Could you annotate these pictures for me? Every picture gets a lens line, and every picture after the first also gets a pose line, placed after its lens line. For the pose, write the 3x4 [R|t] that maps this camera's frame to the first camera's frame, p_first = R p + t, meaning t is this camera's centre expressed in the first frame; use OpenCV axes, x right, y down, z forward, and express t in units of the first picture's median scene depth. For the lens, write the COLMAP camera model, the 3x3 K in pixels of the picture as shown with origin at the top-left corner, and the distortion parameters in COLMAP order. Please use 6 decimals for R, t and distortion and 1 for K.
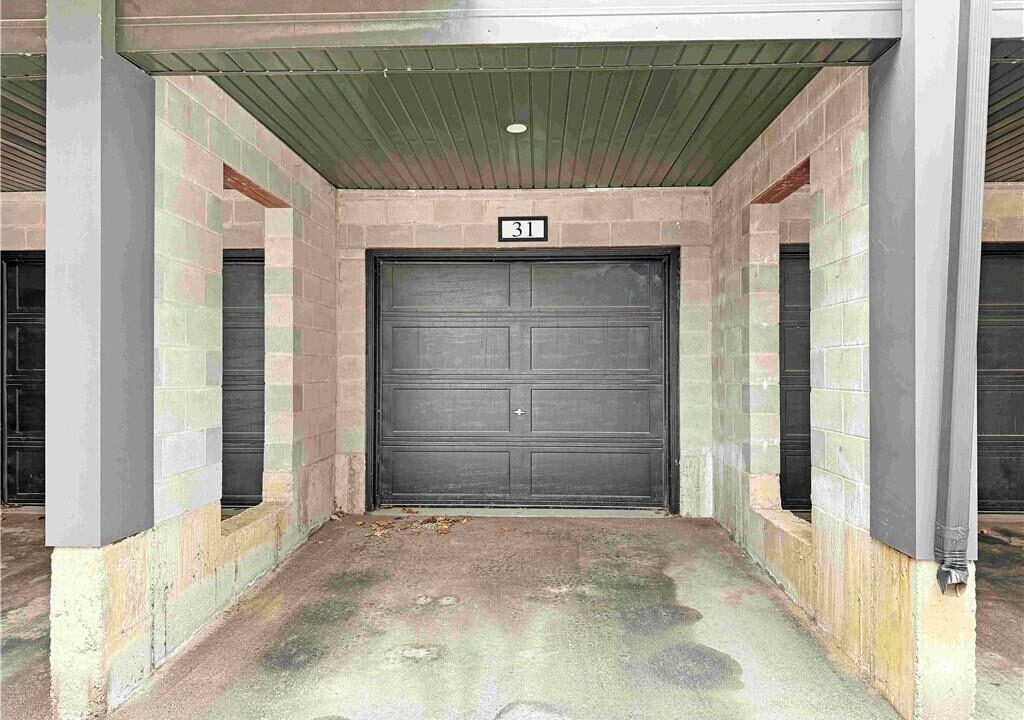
lens RADIAL K [[706.7, 0, 512.0], [0, 706.7, 360.0], [0, 0, 1]] dist [0.005034, -0.029854]
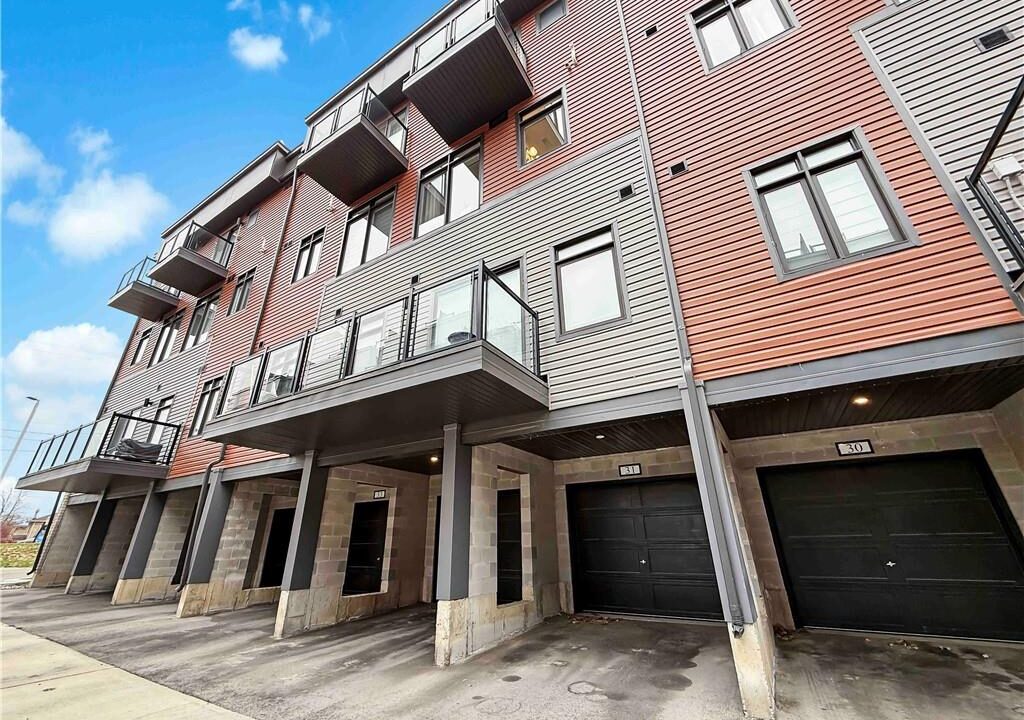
lens RADIAL K [[409.1, 0, 512.0], [0, 409.1, 360.0], [0, 0, 1]] dist [-0.000142, 0.000007]
pose [[0.872672, -0.210583, -0.440565, 0.403091], [0.018634, 0.915936, -0.400893, 0.009272], [0.487951, 0.341638, 0.803236, -0.413553]]
